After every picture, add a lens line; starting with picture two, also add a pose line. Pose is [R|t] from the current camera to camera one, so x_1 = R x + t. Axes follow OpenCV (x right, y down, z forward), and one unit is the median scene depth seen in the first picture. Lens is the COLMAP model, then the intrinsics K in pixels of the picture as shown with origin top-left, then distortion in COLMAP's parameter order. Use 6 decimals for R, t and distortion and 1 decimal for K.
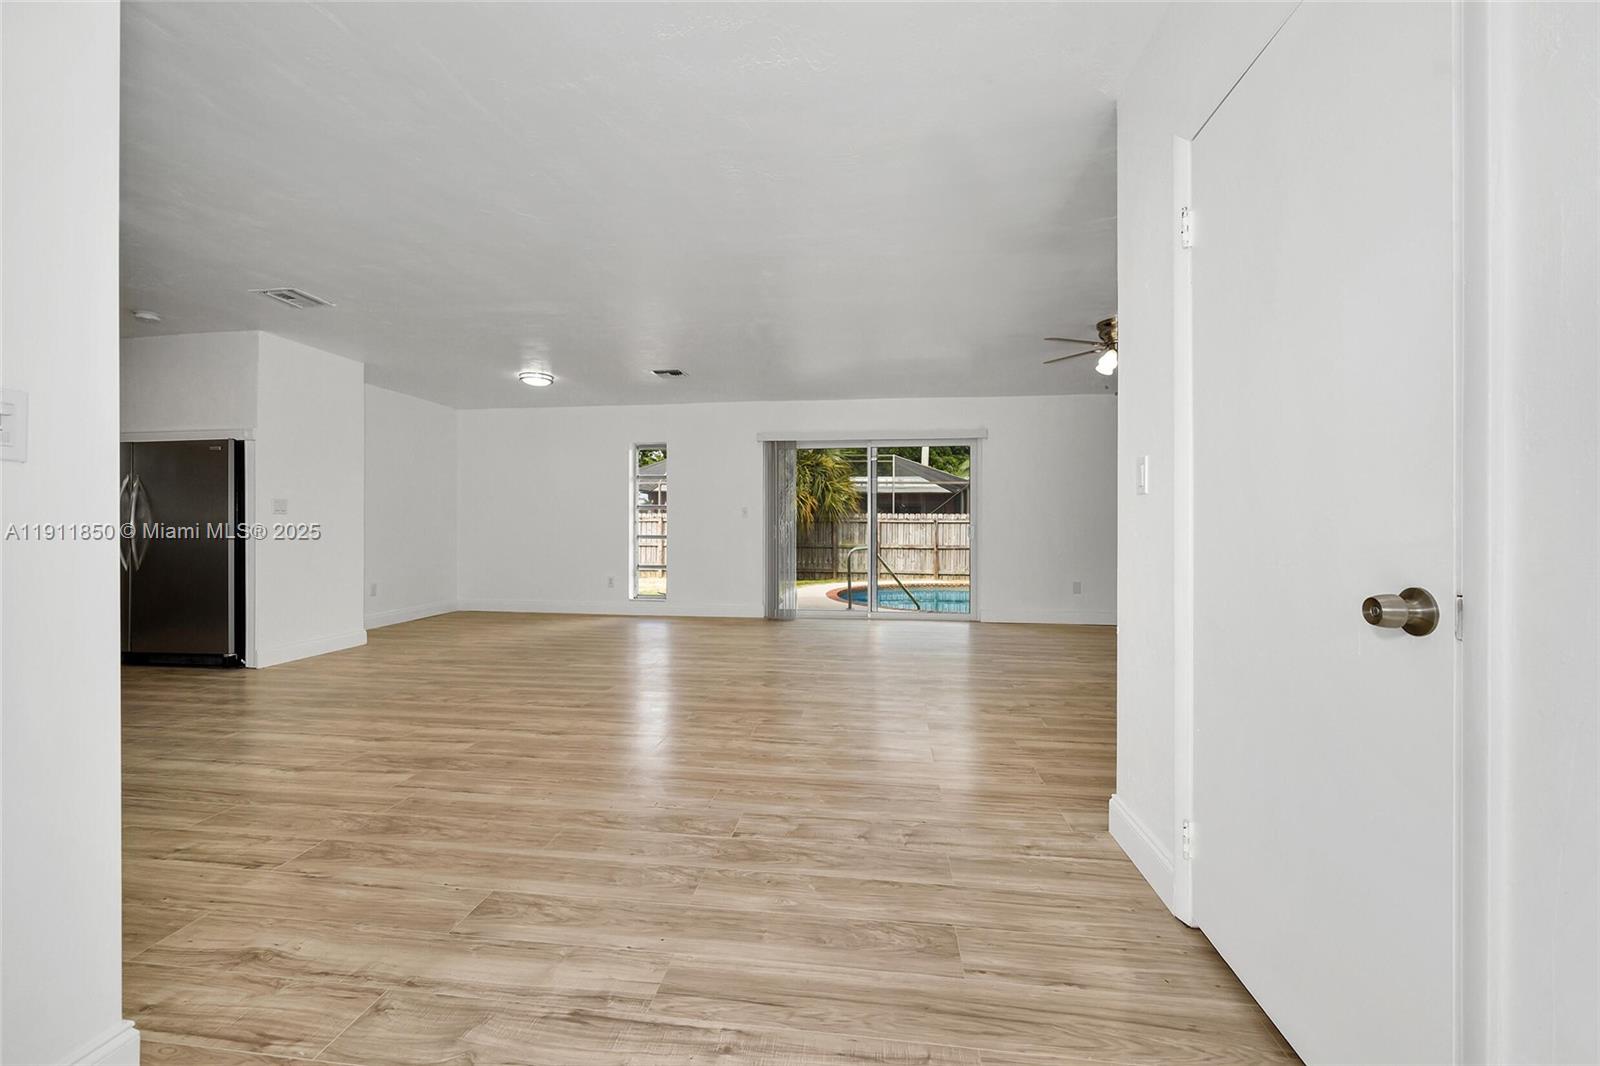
lens RADIAL K [[634.8, 0, 799.9], [0, 634.8, 527.5], [0, 0, 1]] dist [-0.001022, 0.000183]
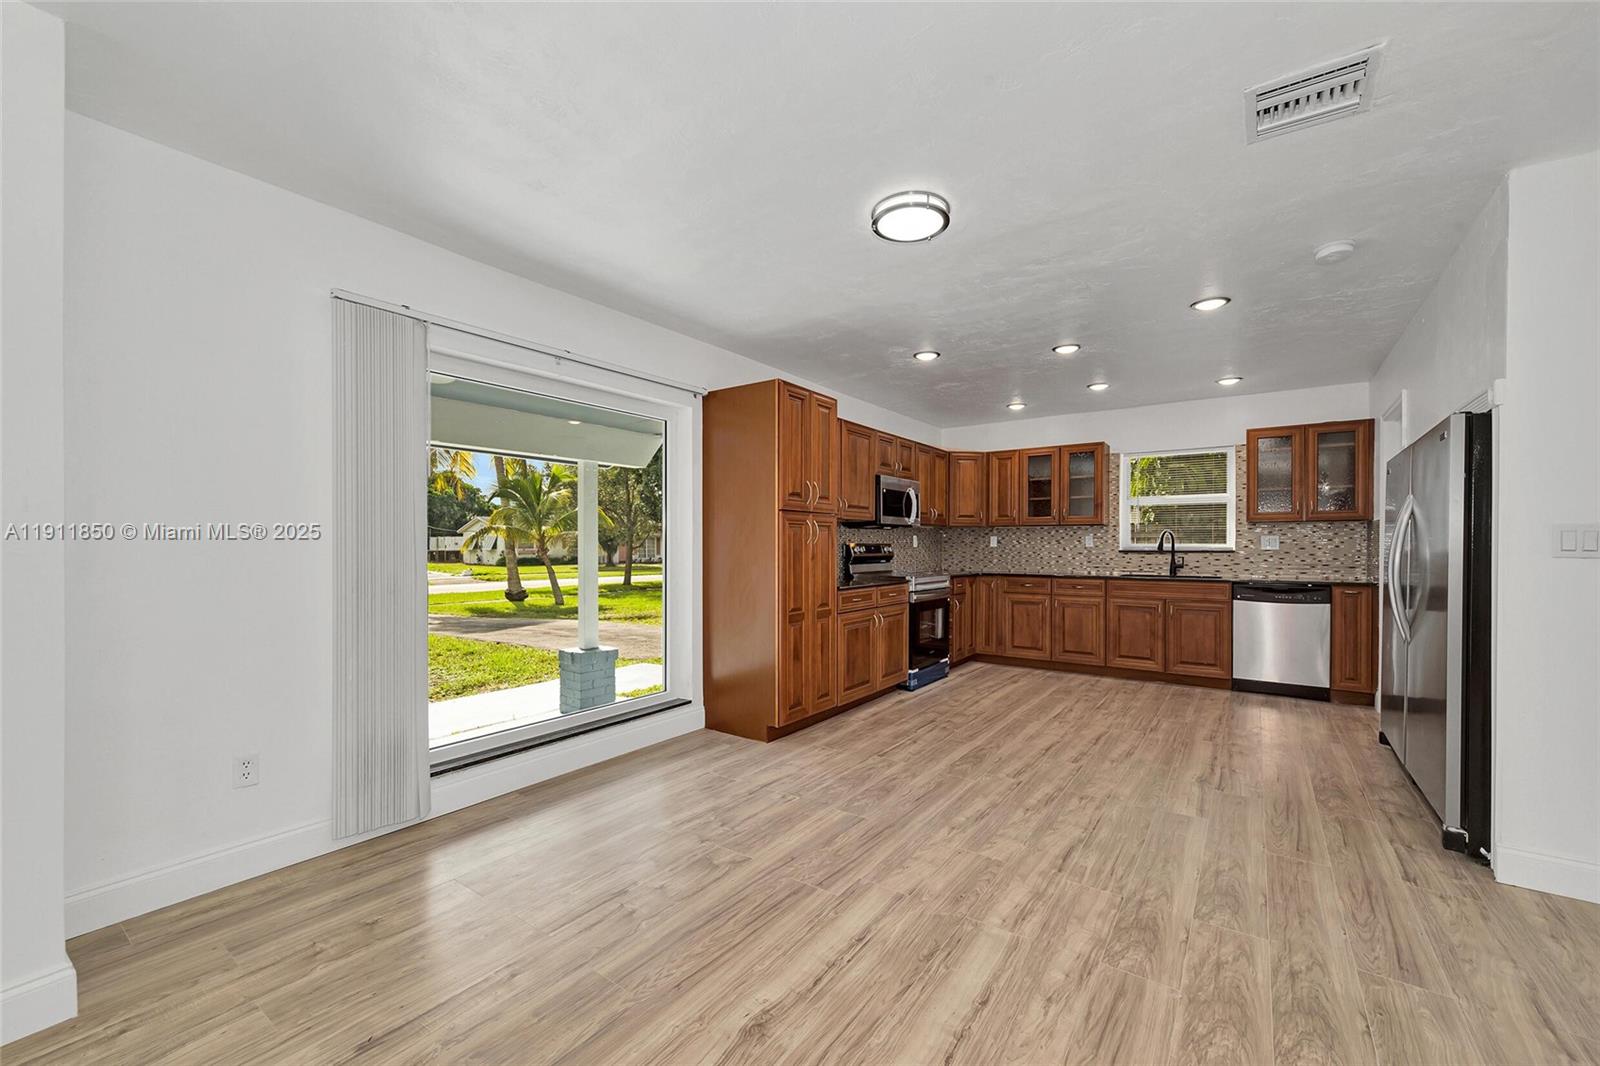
lens RADIAL K [[645.7, 0, 796.0], [0, 645.7, 547.3], [0, 0, 1]] dist [-0.000586, -0.000039]
pose [[-0.471391, 0.003347, -0.881918, -0.274533], [-0.003292, 0.999979, 0.005555, -0.049755], [0.881918, 0.005522, -0.471370, 1.202746]]
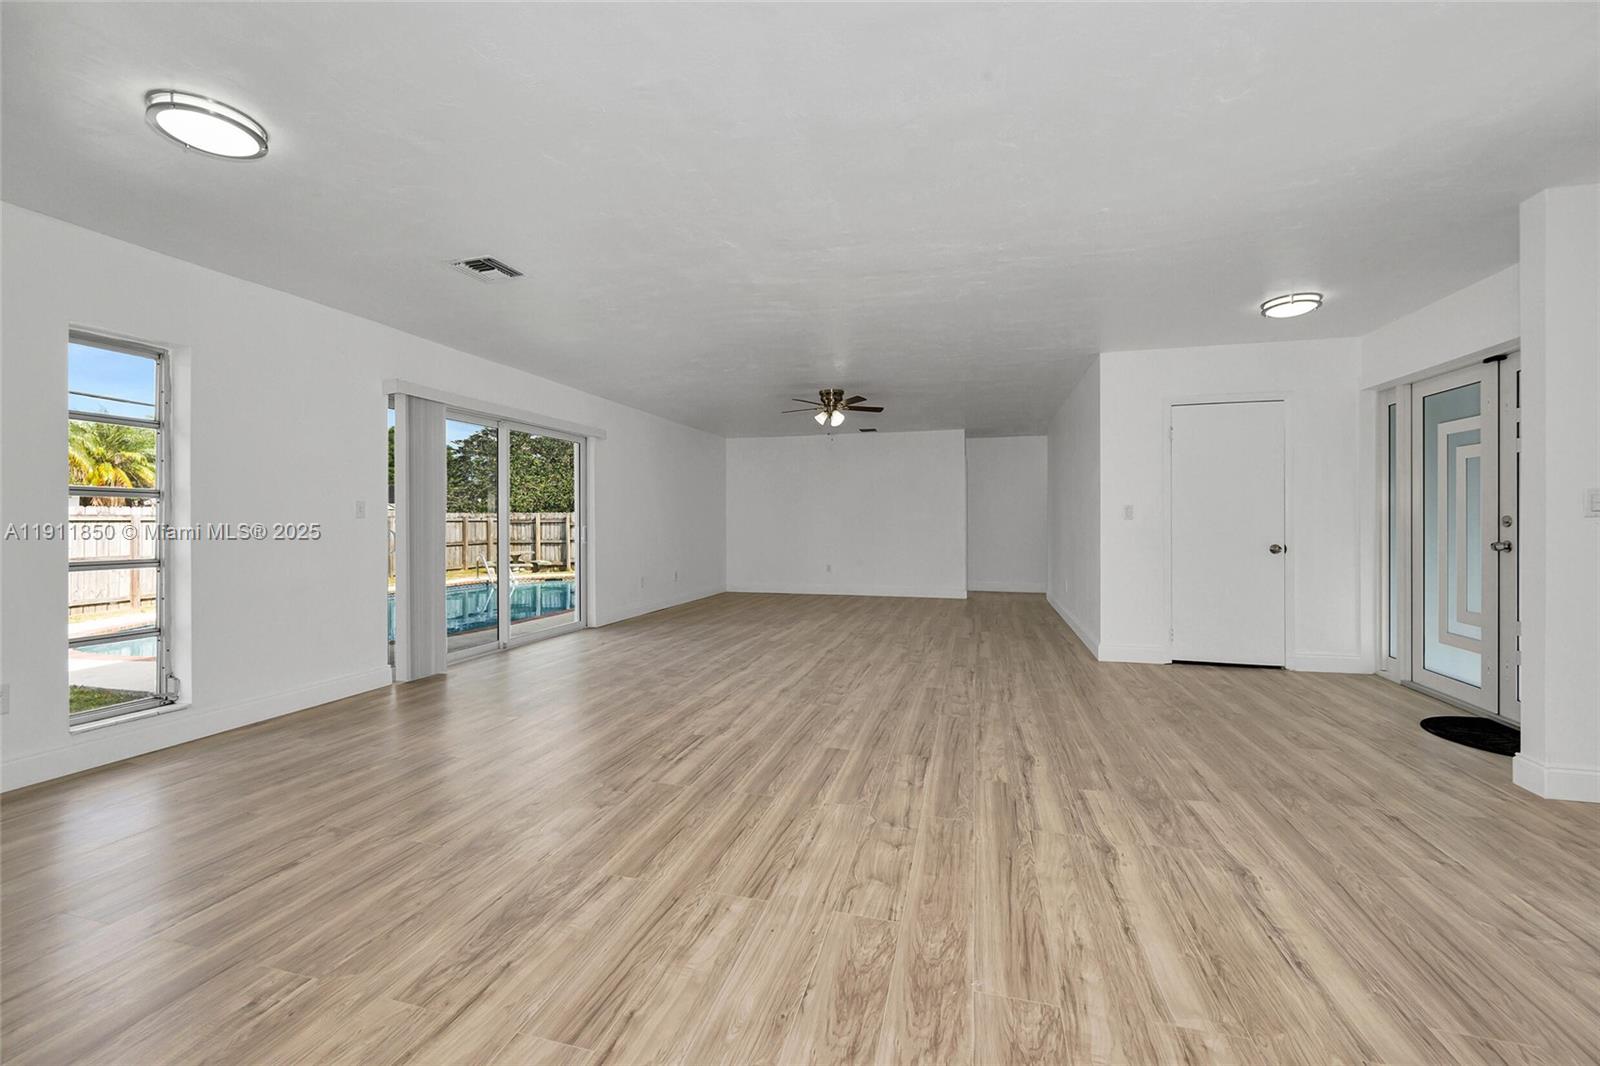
lens RADIAL K [[634.8, 0, 799.9], [0, 634.8, 527.5], [0, 0, 1]] dist [-0.001022, 0.000183]
pose [[0.141596, -0.010374, 0.989870, -1.480551], [0.002599, 0.999946, 0.010108, -0.033039], [-0.989921, 0.001142, 0.141616, 1.302794]]
